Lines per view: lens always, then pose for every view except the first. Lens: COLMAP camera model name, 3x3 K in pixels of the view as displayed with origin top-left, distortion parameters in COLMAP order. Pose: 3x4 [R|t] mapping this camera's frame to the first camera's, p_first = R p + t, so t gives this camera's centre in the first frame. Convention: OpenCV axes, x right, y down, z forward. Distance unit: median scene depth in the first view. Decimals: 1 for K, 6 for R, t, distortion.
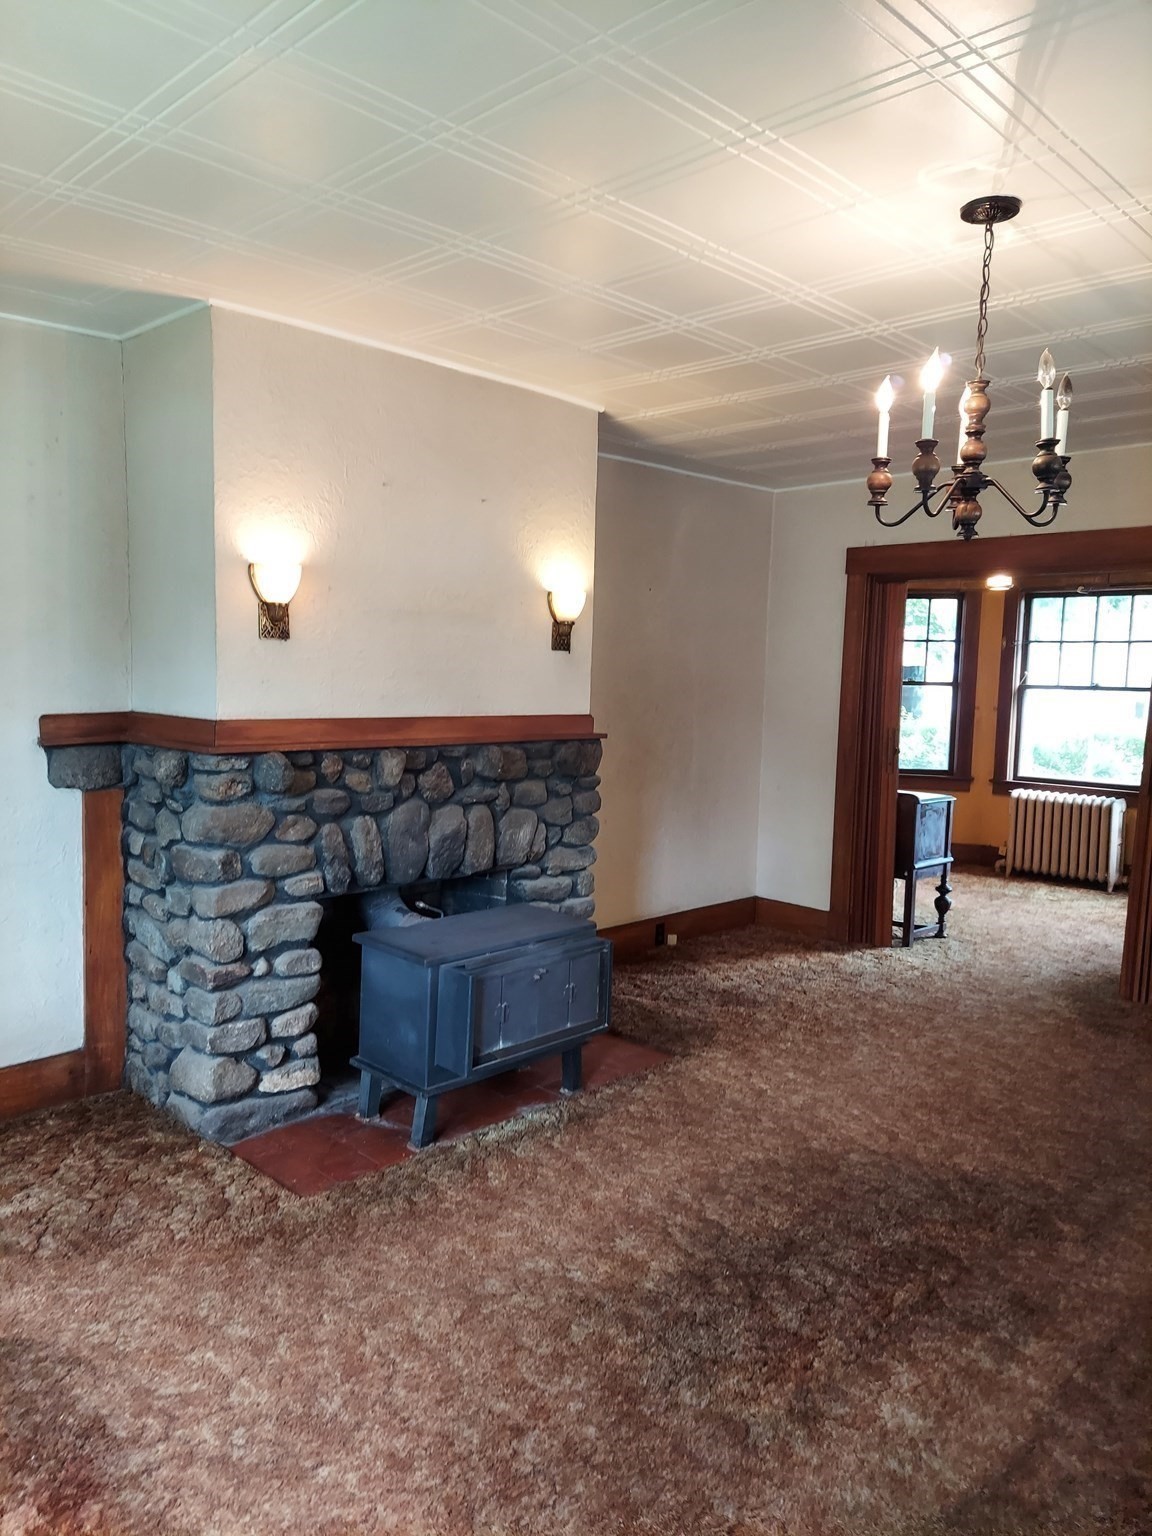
lens RADIAL K [[1106.8, 0, 546.2], [0, 1106.8, 768.5], [0, 0, 1]] dist [0.071401, -0.076255]
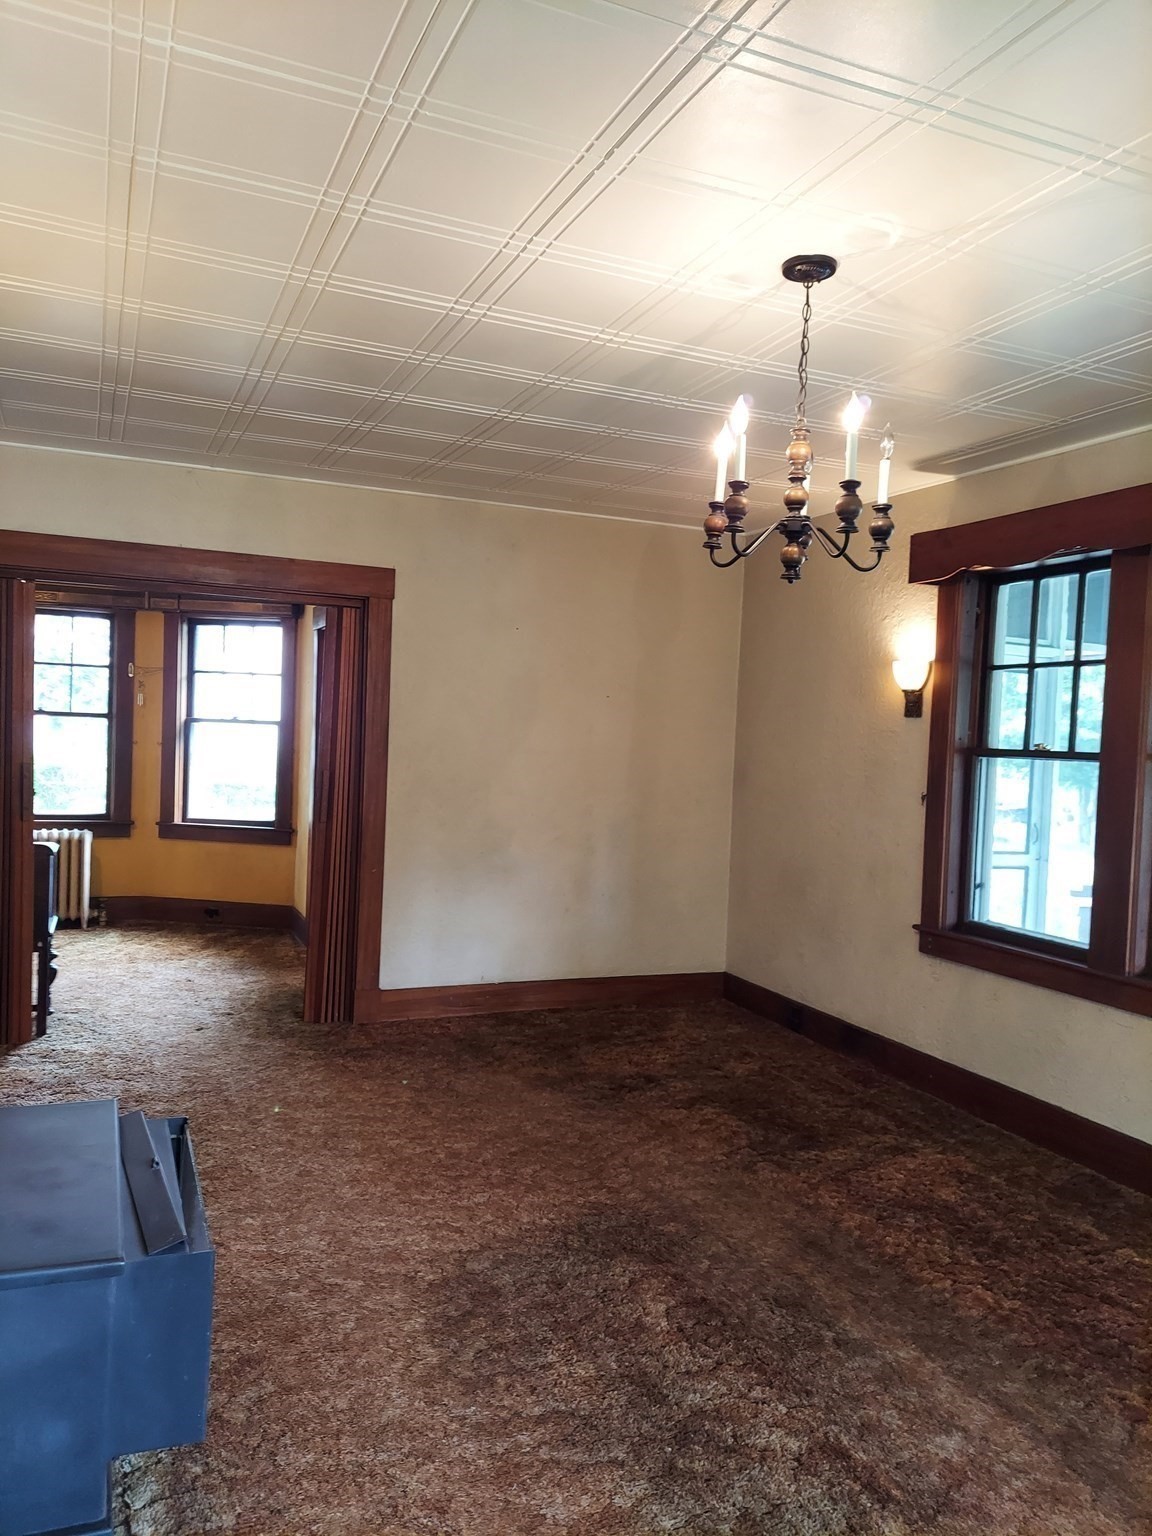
lens RADIAL K [[1106.8, 0, 546.3], [0, 1106.8, 774.8], [0, 0, 1]] dist [0.071401, -0.076255]
pose [[0.385606, -0.044051, 0.921611, -0.424521], [0.054926, 0.998184, 0.024729, -0.042908], [-0.921027, 0.041085, 0.387326, 0.529982]]
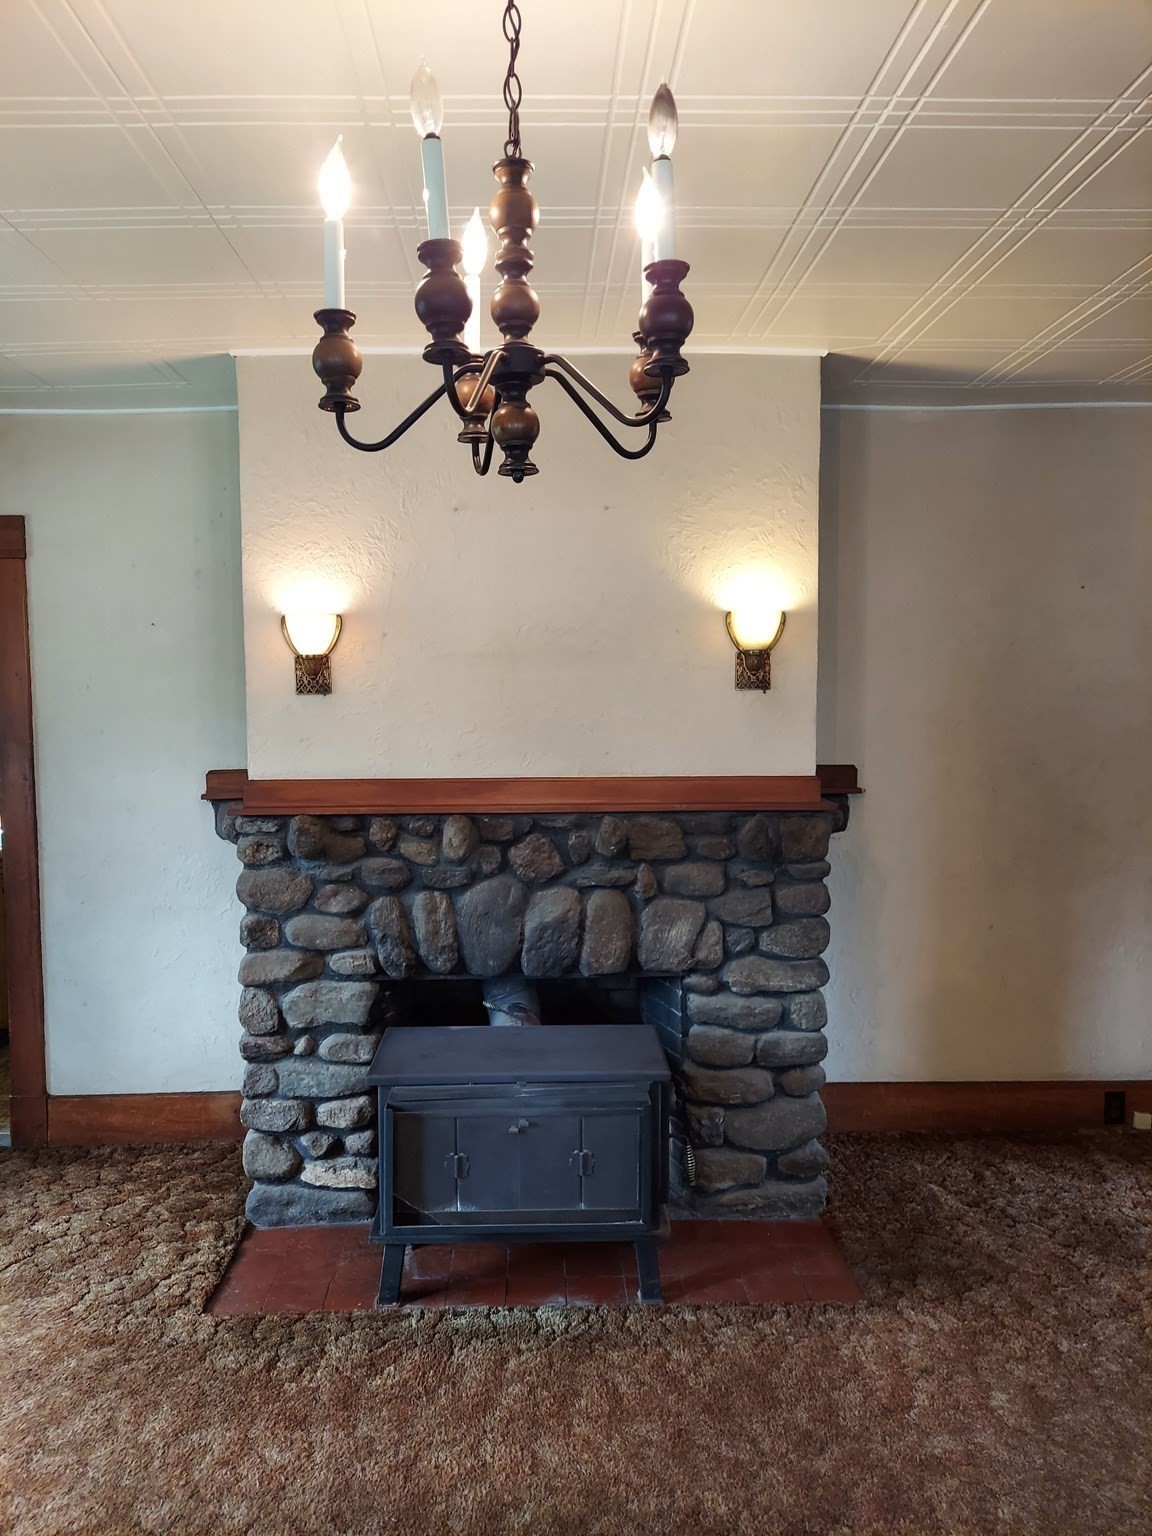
lens RADIAL K [[1106.8, 0, 544.9], [0, 1106.8, 768.2], [0, 0, 1]] dist [0.071401, -0.076255]
pose [[0.717295, 0.014852, -0.696611, 0.481570], [-0.038569, 0.999086, -0.018414, -0.039590], [0.695701, 0.040076, 0.717213, 0.417536]]
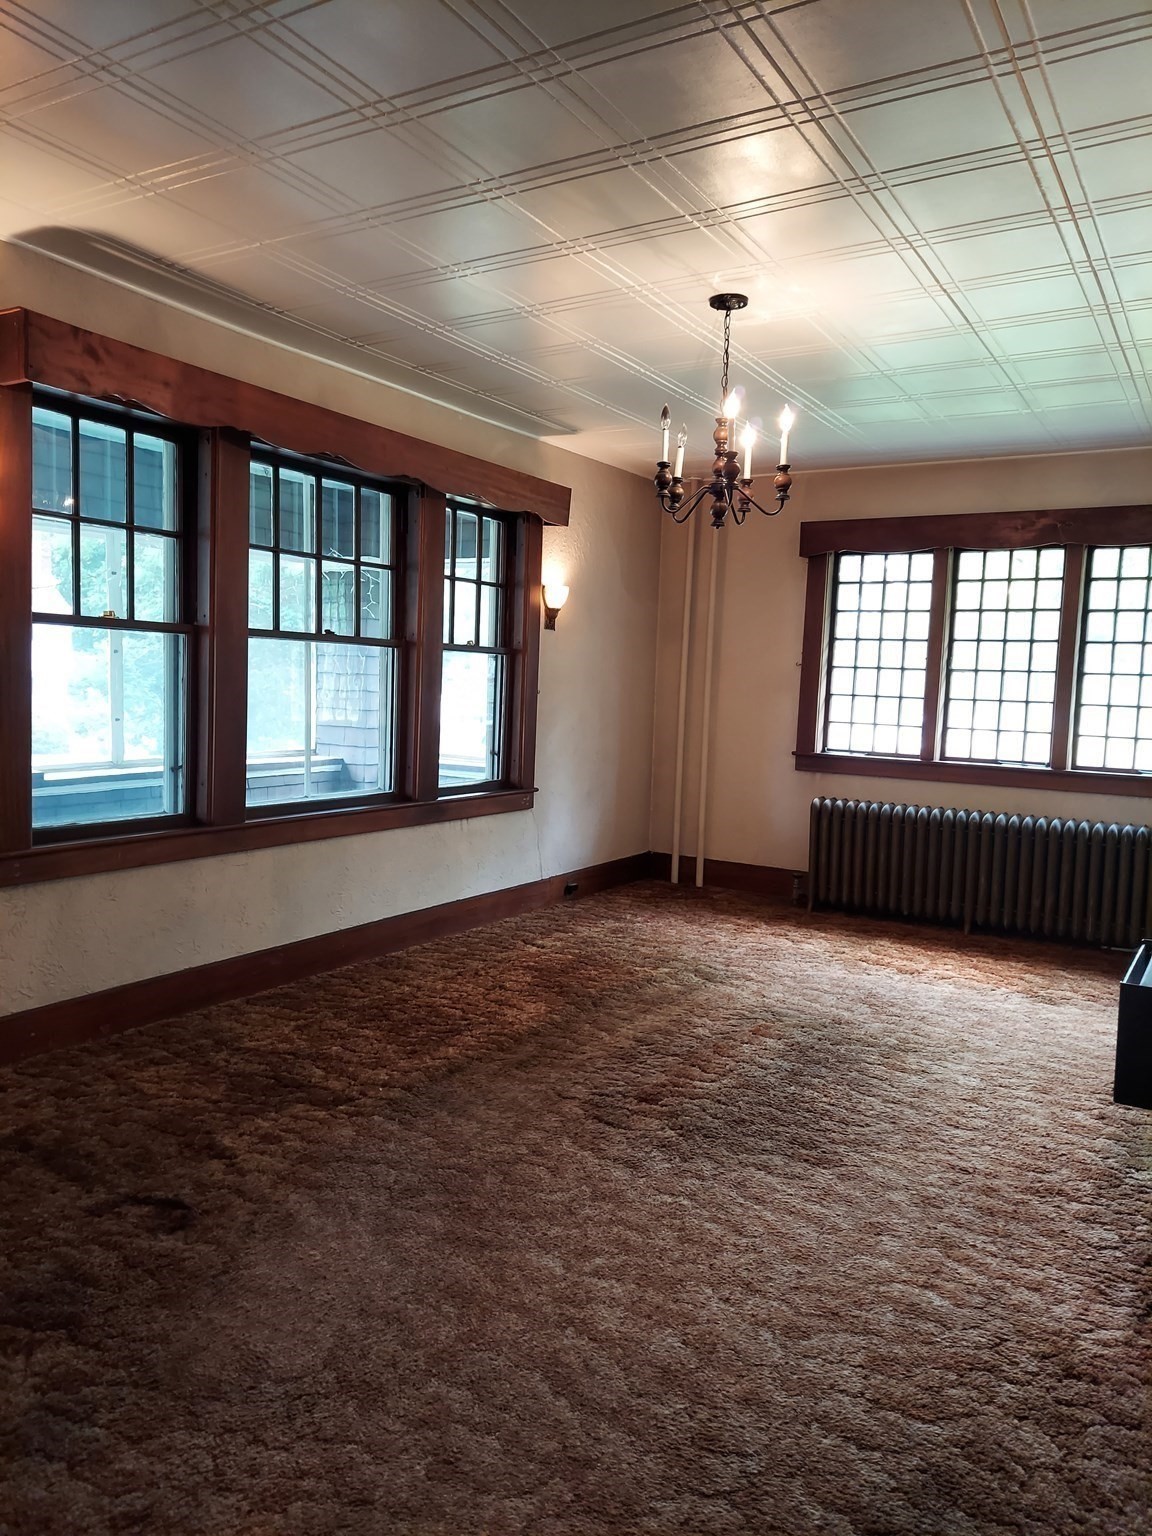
lens RADIAL K [[1106.8, 0, 553.2], [0, 1106.8, 764.9], [0, 0, 1]] dist [0.071401, -0.076255]
pose [[-0.971715, -0.040530, -0.232651, 0.585203], [-0.079001, 0.984192, 0.158508, -0.072653], [0.222549, 0.172404, -0.959557, 1.544405]]
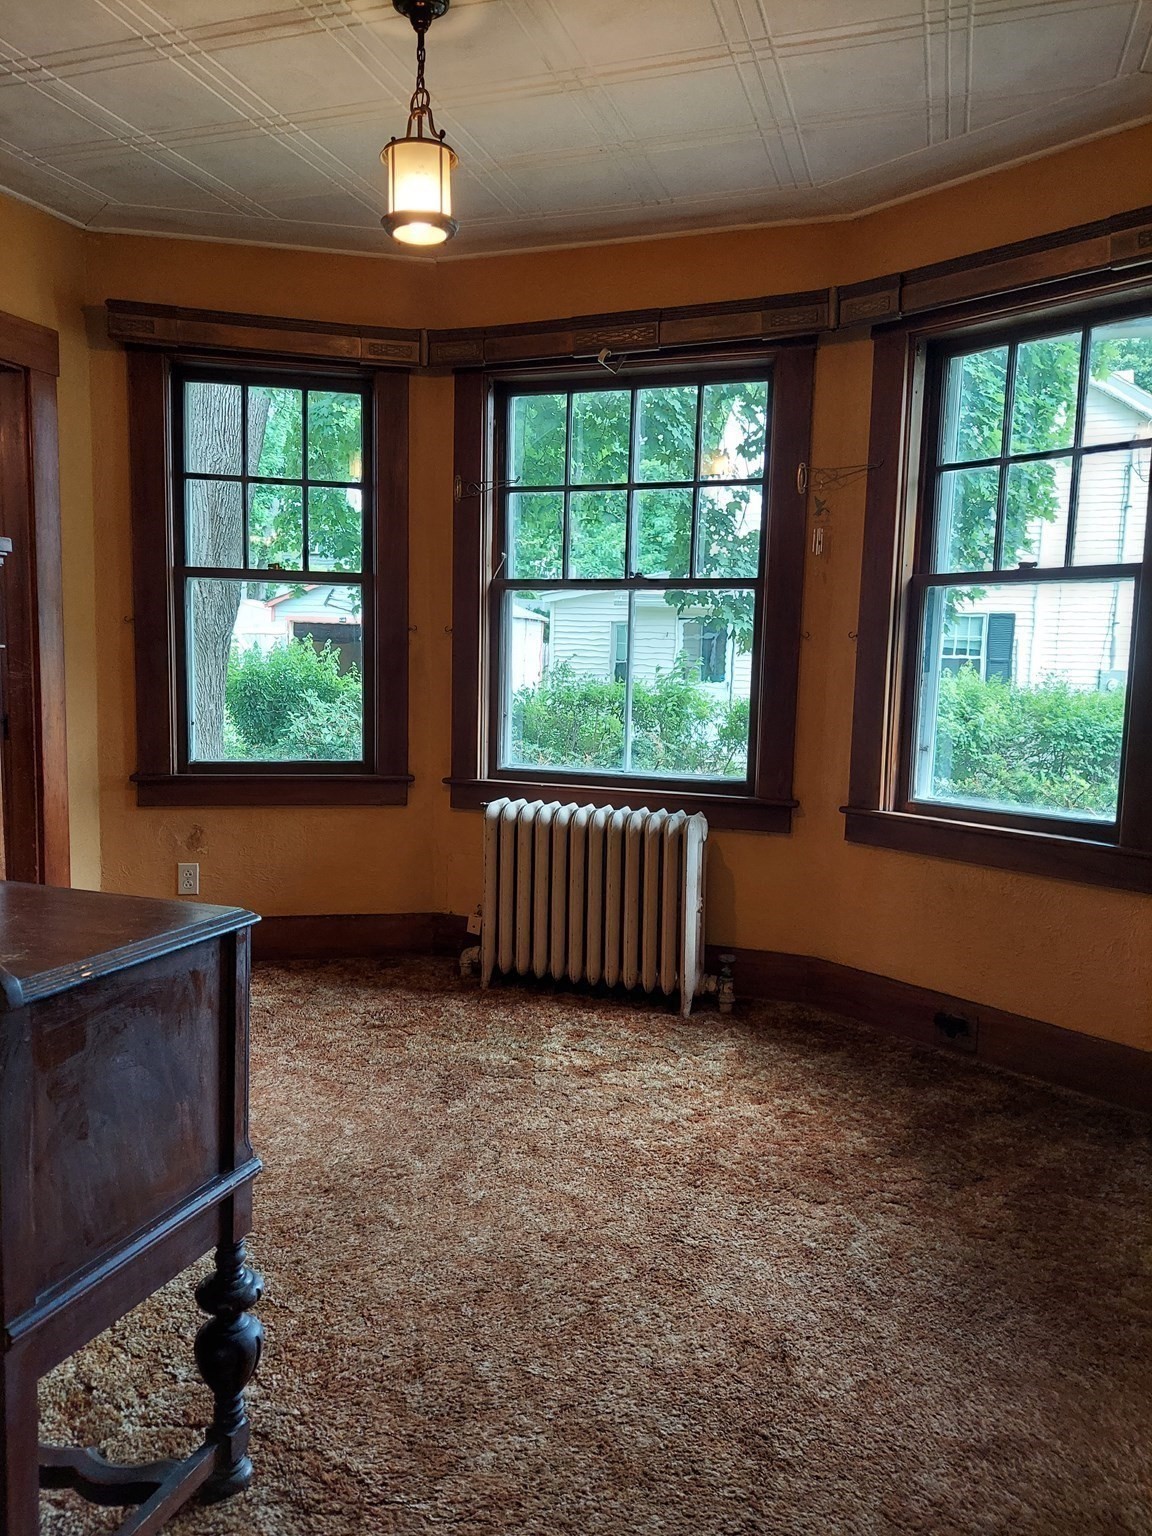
lens RADIAL K [[1106.8, 0, 533.2], [0, 1106.8, 776.8], [0, 0, 1]] dist [0.071401, -0.076255]
pose [[0.908459, -0.049140, 0.415076, 0.512310], [0.038857, 0.998693, 0.033189, -0.012271], [-0.416165, -0.014022, 0.909181, 1.205864]]
